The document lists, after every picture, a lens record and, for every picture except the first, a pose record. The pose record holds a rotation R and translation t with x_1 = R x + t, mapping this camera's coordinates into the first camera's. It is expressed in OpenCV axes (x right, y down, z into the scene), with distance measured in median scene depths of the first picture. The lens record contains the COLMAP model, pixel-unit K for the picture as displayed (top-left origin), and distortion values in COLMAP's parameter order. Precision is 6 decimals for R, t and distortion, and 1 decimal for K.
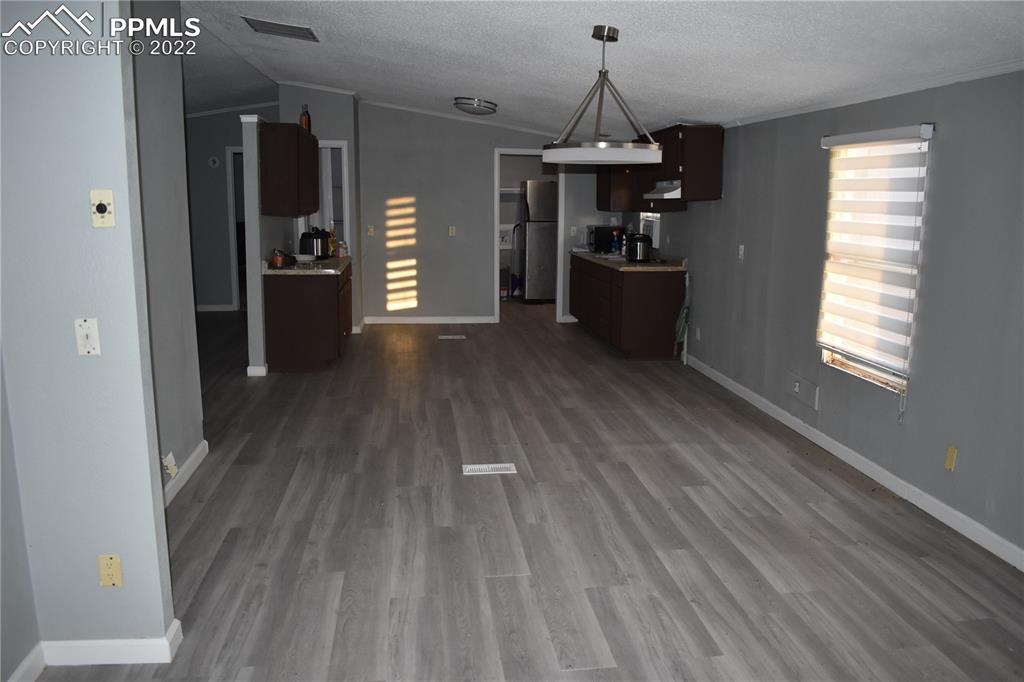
lens RADIAL K [[801.1, 0, 512.0], [0, 801.1, 341.0], [0, 0, 1]] dist [-0.077827, 0.002088]
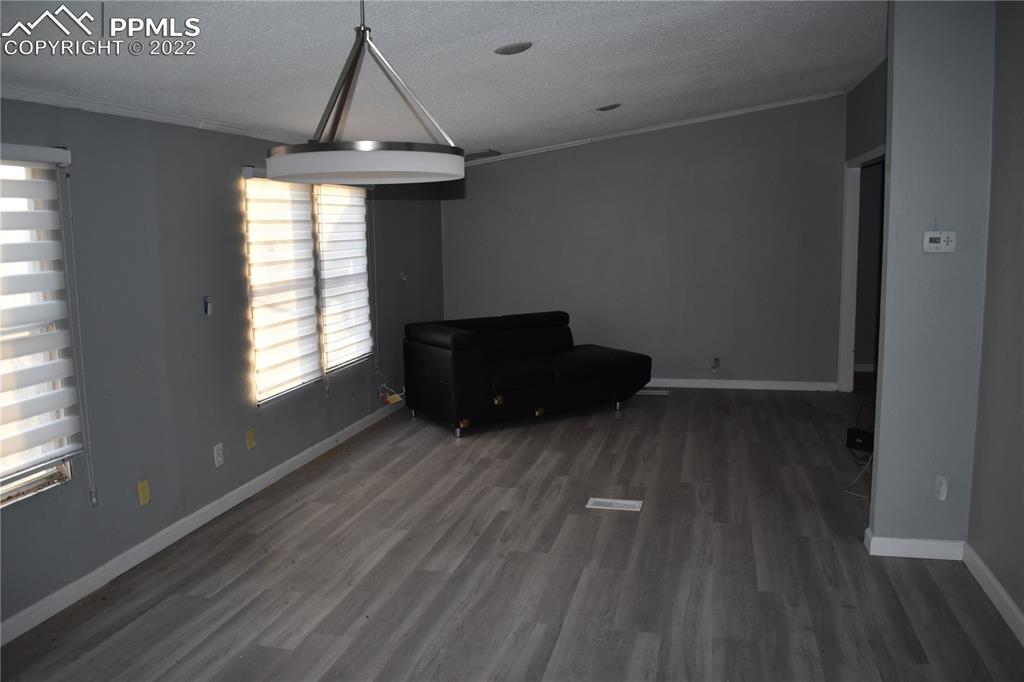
lens RADIAL K [[801.1, 0, 512.0], [0, 801.1, 341.0], [0, 0, 1]] dist [-0.077827, 0.002088]
pose [[-0.933641, -0.041309, 0.355819, -0.229163], [0.076355, 0.947549, 0.310356, -0.310910], [-0.349976, 0.316930, -0.881517, 1.664027]]
